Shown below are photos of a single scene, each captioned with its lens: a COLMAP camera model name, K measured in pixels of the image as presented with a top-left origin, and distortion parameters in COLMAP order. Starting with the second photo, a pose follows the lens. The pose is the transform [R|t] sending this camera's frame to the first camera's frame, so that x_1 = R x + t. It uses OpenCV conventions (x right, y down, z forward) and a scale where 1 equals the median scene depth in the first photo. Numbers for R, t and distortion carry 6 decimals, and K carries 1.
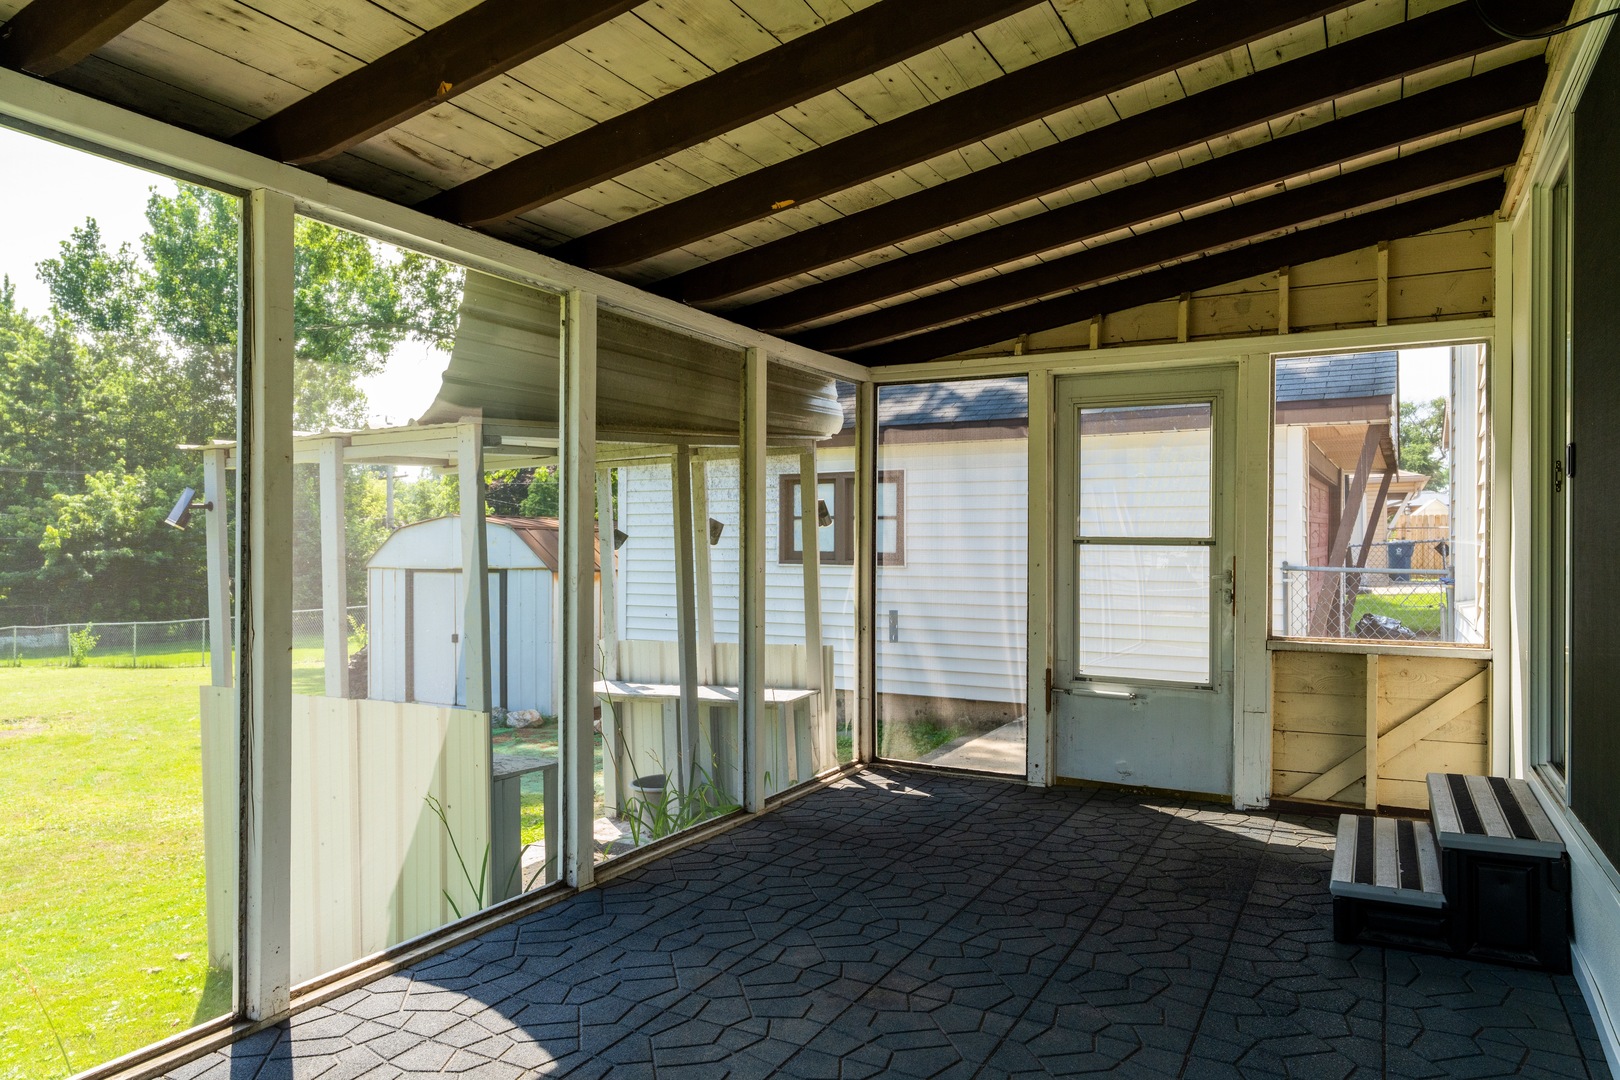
lens RADIAL K [[1069.3, 0, 810.0], [0, 1069.3, 540.0], [0, 0, 1]] dist [-0.003871, -0.001724]
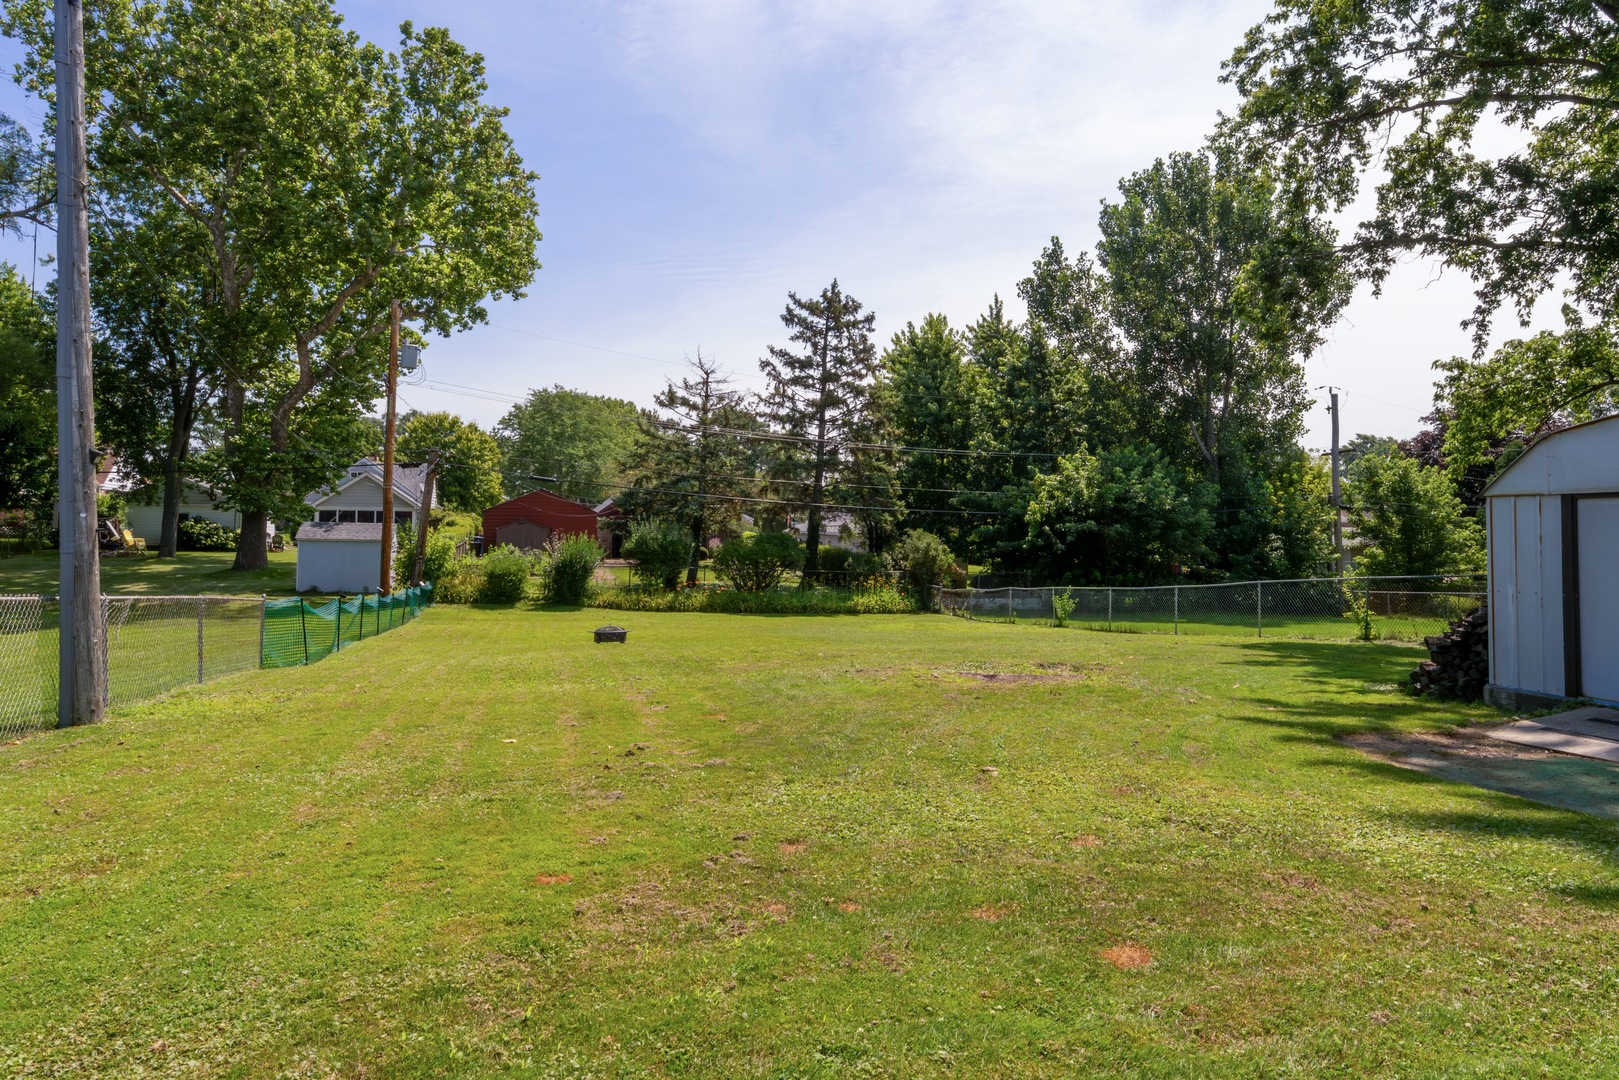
lens RADIAL K [[890.8, 0, 809.5], [0, 890.8, 540.0], [0, 0, 1]] dist [0.000363, -0.000098]
pose [[0.688414, -0.006471, -0.725289, -0.181663], [-0.007977, 0.999832, -0.016491, 0.041322], [0.725274, 0.017138, 0.688247, 0.173382]]
